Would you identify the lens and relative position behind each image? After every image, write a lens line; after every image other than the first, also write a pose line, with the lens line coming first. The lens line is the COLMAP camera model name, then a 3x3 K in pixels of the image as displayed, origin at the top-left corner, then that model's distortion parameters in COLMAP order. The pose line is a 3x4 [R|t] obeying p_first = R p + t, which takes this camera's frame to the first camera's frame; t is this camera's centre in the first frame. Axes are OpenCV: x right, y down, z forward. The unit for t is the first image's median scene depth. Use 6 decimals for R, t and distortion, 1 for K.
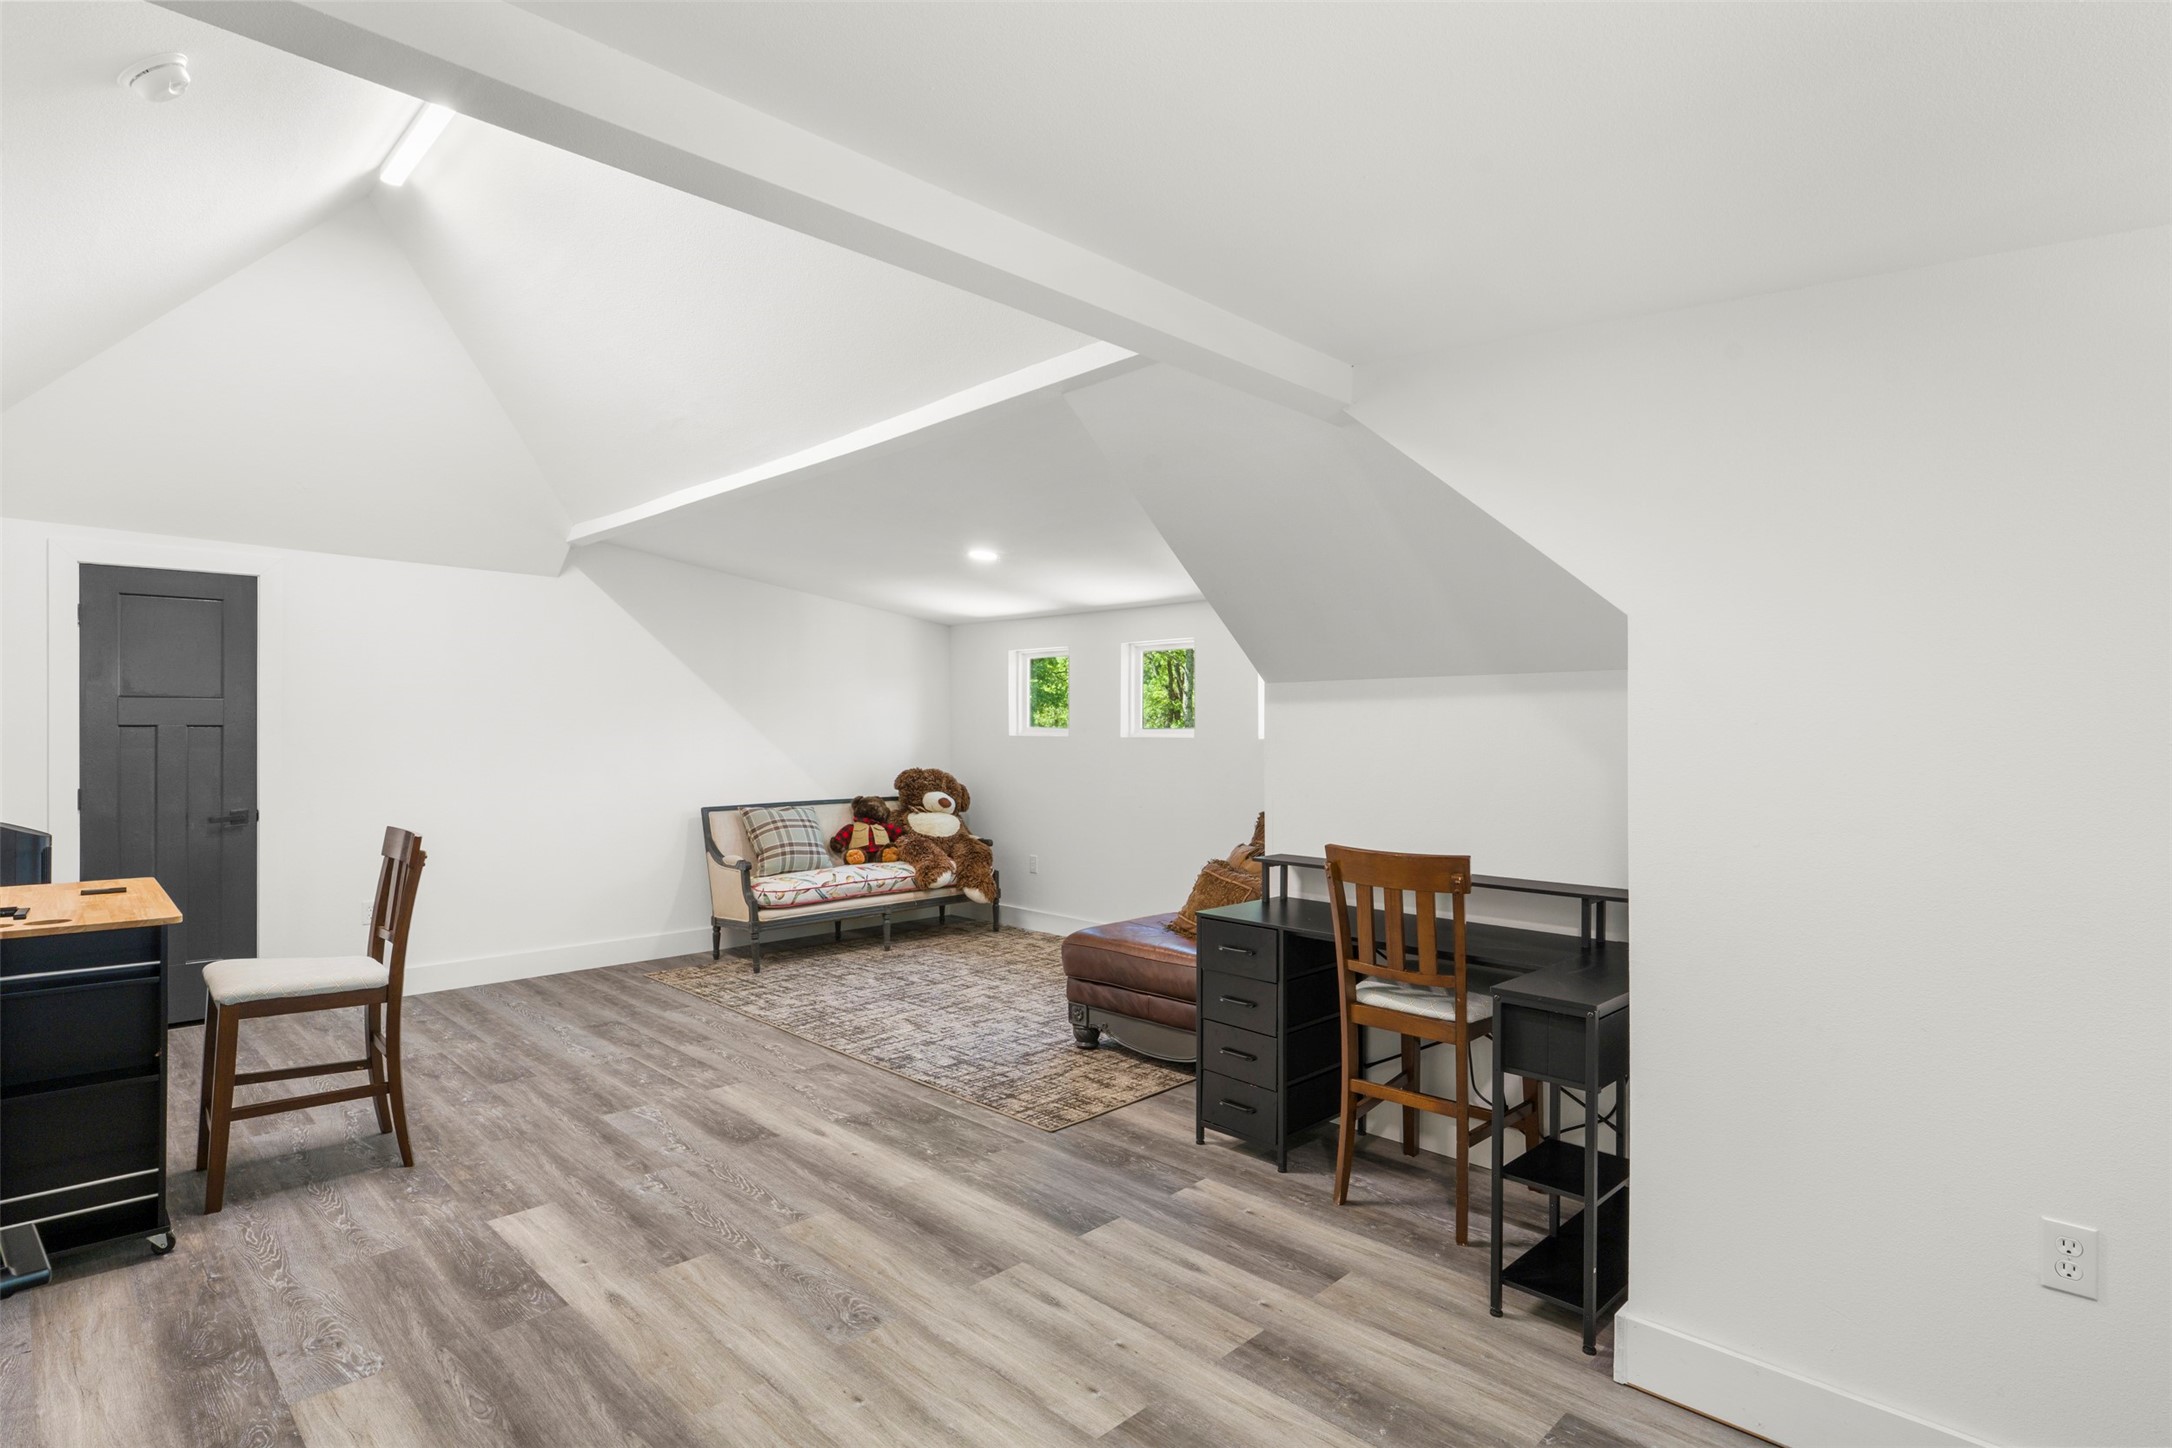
lens RADIAL K [[1106.1, 0, 1081.1], [0, 1106.1, 726.0], [0, 0, 1]] dist [-0.003172, -0.000030]
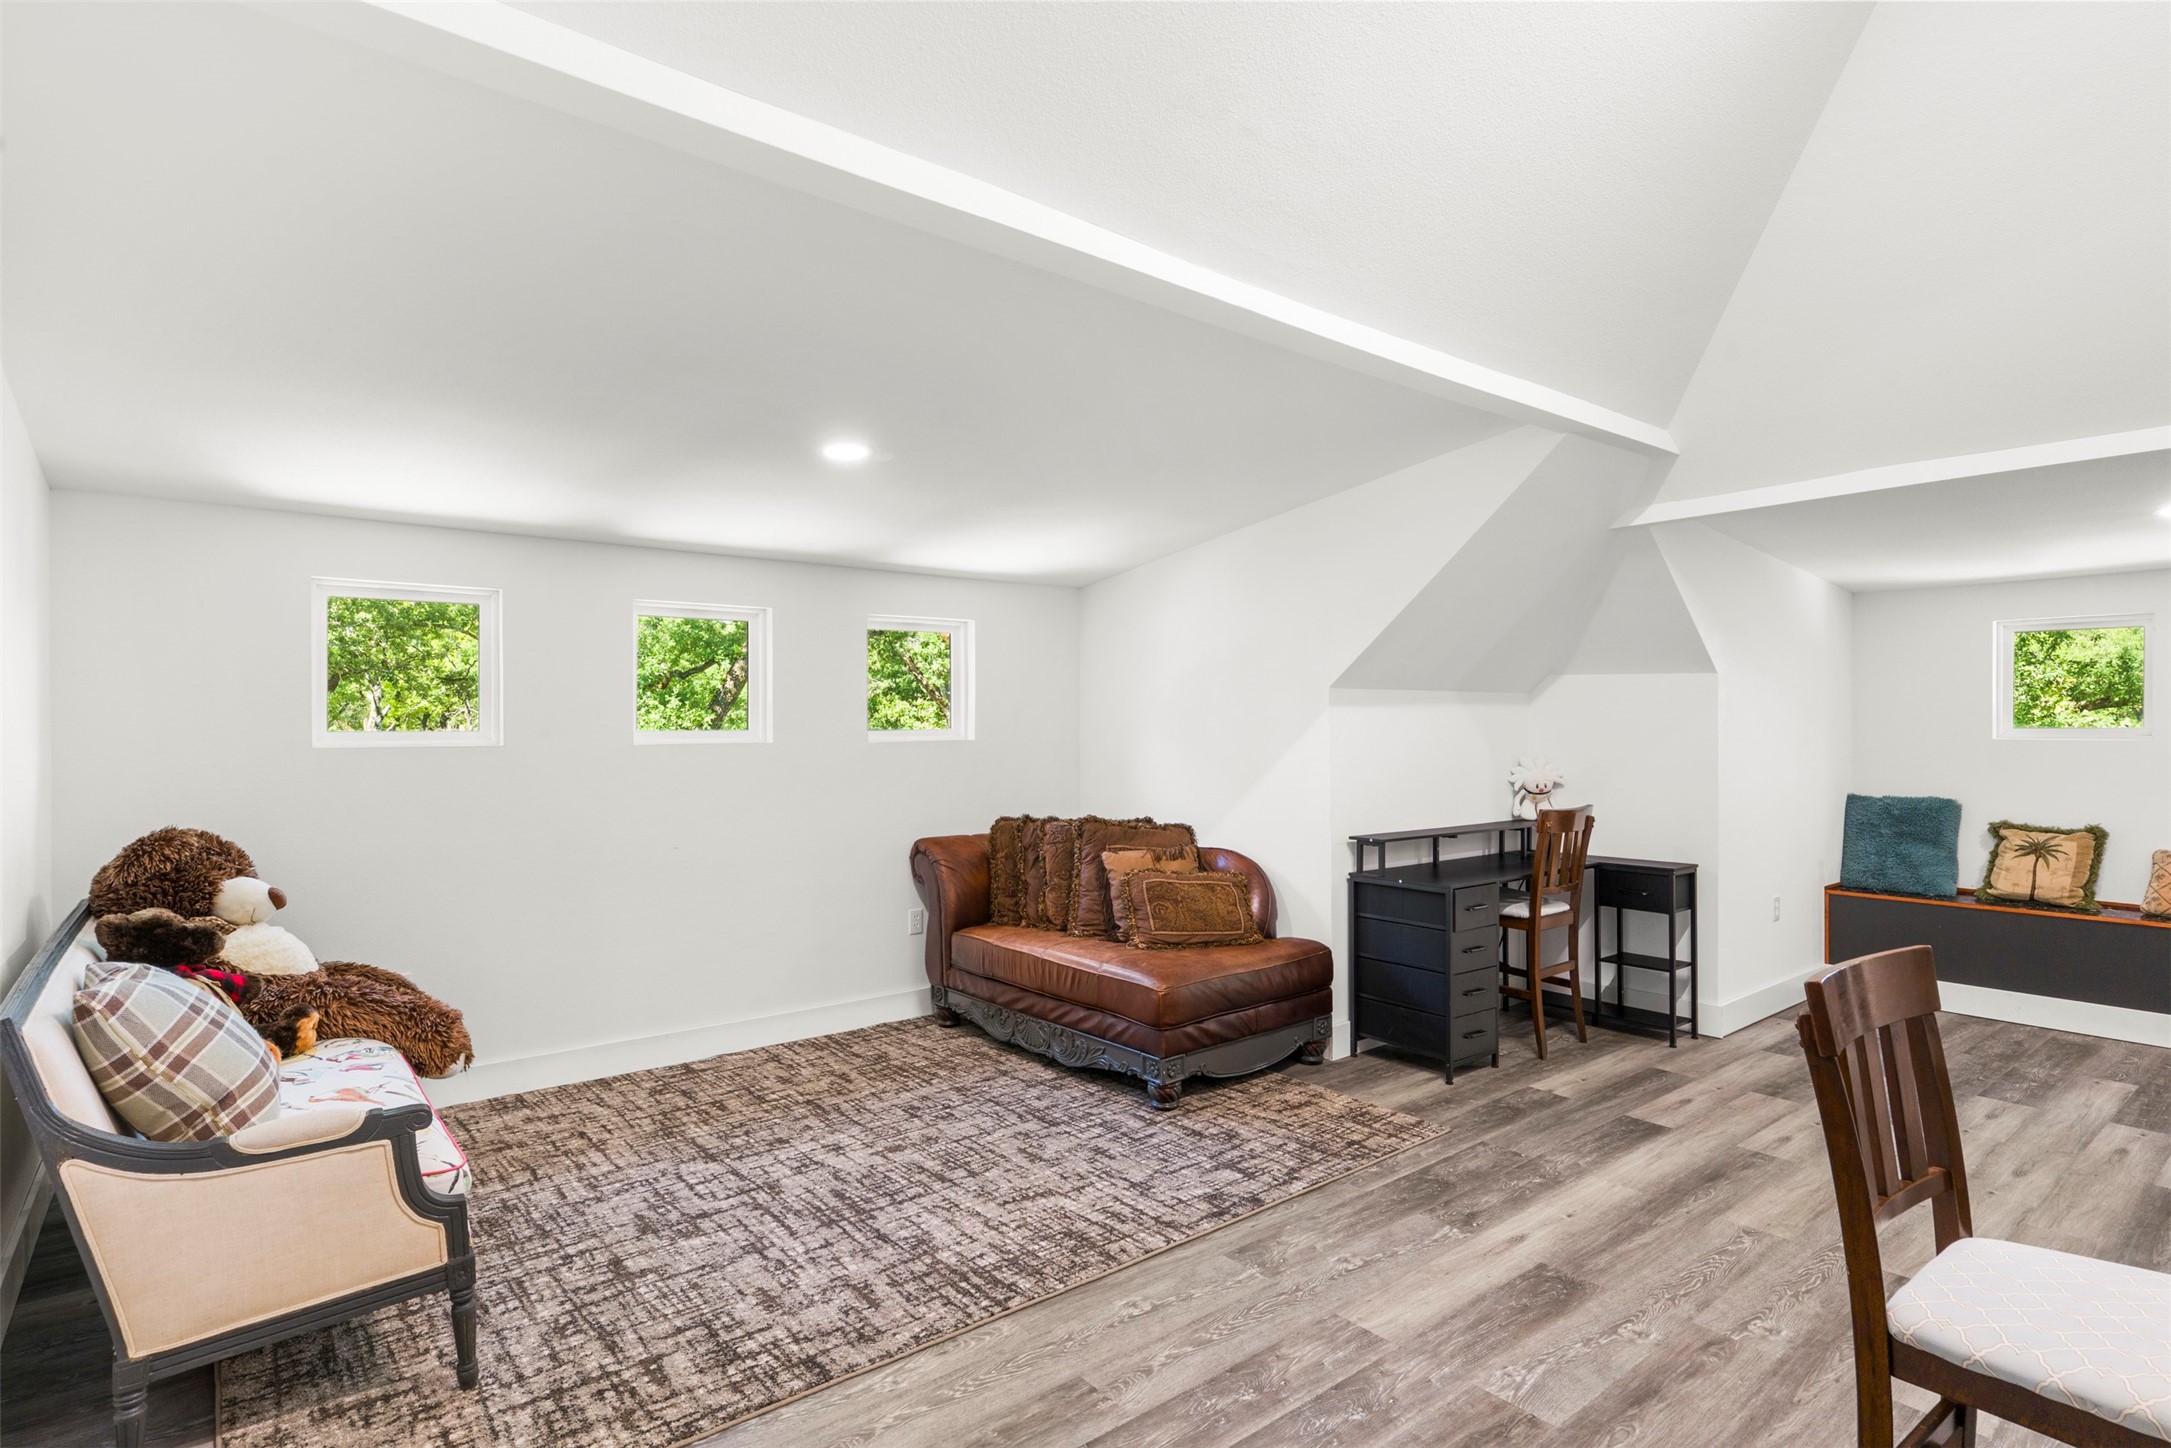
lens RADIAL K [[1105.6, 0, 1081.5], [0, 1105.6, 726.0], [0, 0, 1]] dist [-0.003172, -0.000030]
pose [[0.094412, -0.001522, 0.995532, -0.936489], [0.000931, 0.999999, 0.001441, -0.002415], [-0.995533, 0.000791, 0.094413, 1.096284]]
